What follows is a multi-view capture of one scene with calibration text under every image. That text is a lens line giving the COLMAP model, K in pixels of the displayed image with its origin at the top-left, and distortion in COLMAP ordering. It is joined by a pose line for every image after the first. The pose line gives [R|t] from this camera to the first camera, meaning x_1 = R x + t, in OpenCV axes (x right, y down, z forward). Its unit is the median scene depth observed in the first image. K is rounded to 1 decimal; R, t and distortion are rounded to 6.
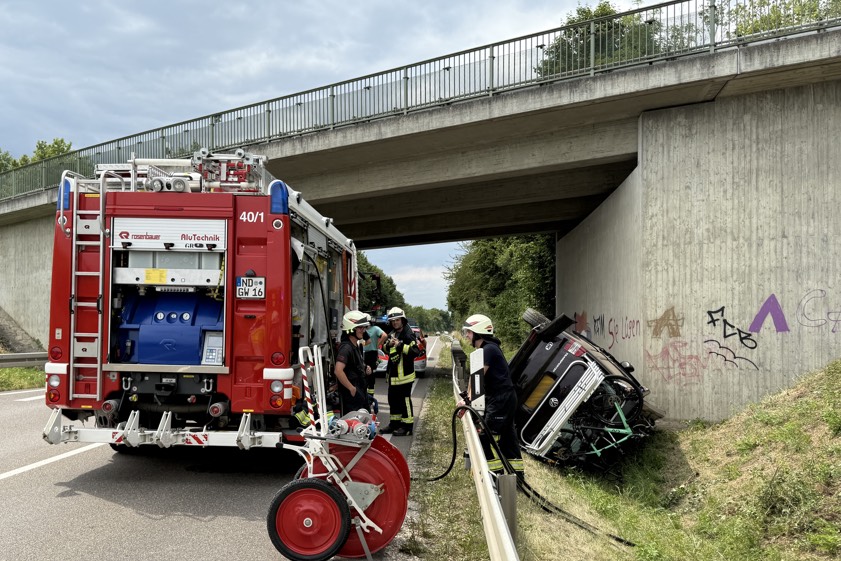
lens RADIAL K [[603.0, 0, 420.5], [0, 603.0, 280.5], [0, 0, 1]] dist [0.029246, -0.005690]
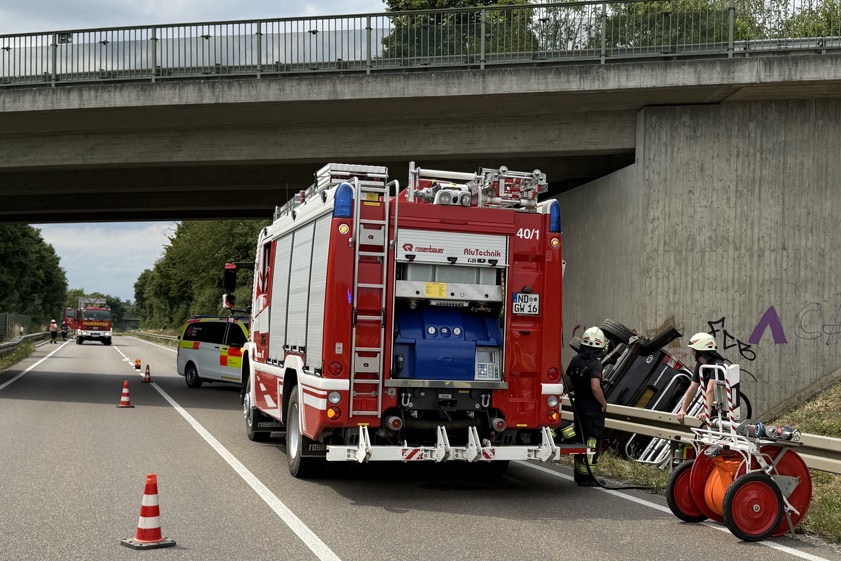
lens RADIAL K [[804.0, 0, 420.5], [0, 804.0, 280.5], [0, 0, 1]] dist [0.068398, 0.007227]
pose [[0.953331, 0.028702, 0.300561, -0.381433], [-0.034211, 0.999329, 0.013082, -0.017362], [-0.299983, -0.022754, 0.953673, -0.104273]]
